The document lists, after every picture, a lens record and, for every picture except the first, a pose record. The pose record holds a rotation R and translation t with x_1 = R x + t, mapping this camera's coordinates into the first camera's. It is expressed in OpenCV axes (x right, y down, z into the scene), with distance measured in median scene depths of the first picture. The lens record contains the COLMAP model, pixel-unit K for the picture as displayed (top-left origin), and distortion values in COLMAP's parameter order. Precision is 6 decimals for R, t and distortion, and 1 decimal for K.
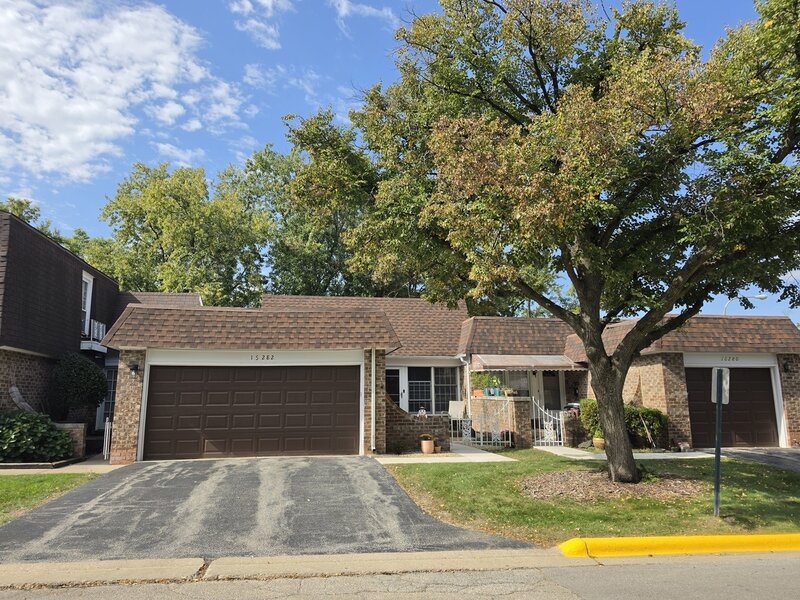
lens RADIAL K [[529.0, 0, 400.0], [0, 529.0, 300.0], [0, 0, 1]] dist [0.003195, -0.001283]
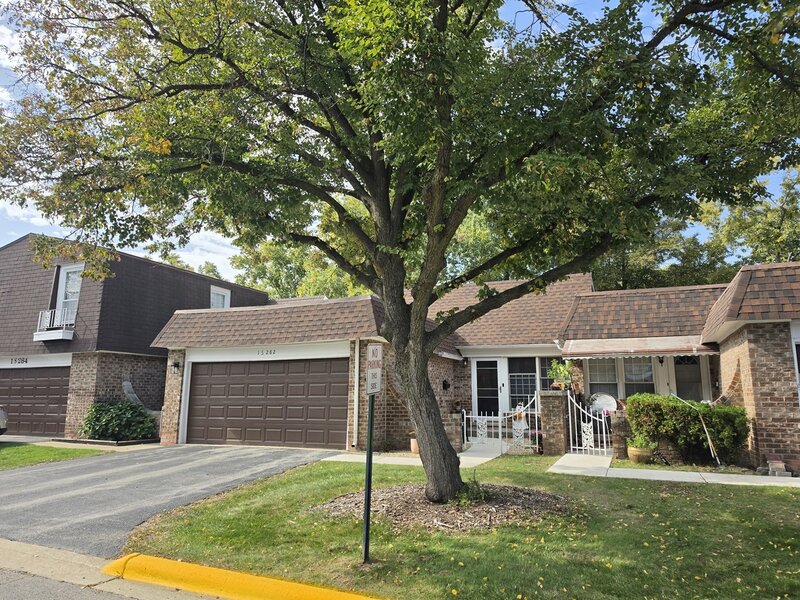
lens RADIAL K [[544.8, 0, 400.0], [0, 544.8, 300.0], [0, 0, 1]] dist [-0.002207, -0.001612]
pose [[0.849522, -0.085285, -0.520614, 0.487560], [0.090418, 0.995782, -0.015585, 0.041561], [0.519747, -0.033833, 0.853650, 0.195923]]
